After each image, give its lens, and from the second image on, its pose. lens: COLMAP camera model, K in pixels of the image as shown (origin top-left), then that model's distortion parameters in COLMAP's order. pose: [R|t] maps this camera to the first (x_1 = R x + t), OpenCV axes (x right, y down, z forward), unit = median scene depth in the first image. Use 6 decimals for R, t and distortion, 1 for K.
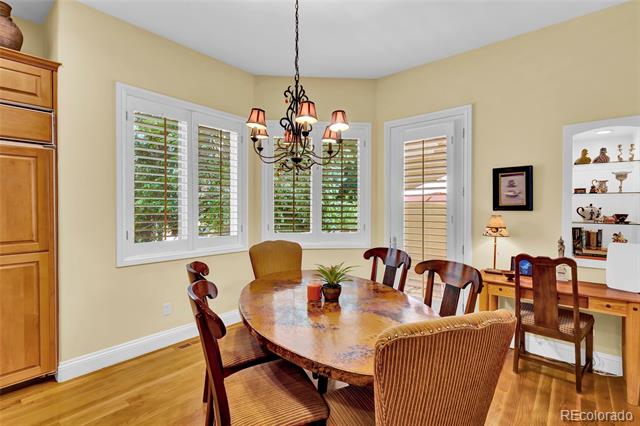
lens RADIAL K [[300.3, 0, 320.0], [0, 300.3, 213.8], [0, 0, 1]] dist [0.002075, 0.000375]
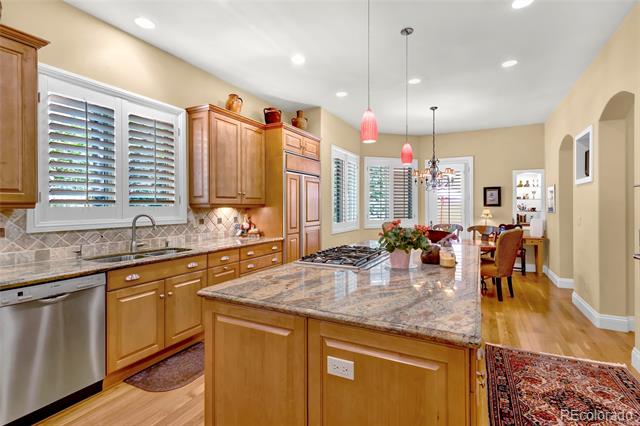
lens RADIAL K [[300.3, 0, 318.7], [0, 300.3, 207.7], [0, 0, 1]] dist [0.002075, 0.000375]
pose [[0.975594, -0.002888, 0.219562, -1.151819], [0.005157, 0.999939, -0.009762, 0.014649], [-0.219520, 0.010656, 0.975550, -0.926973]]
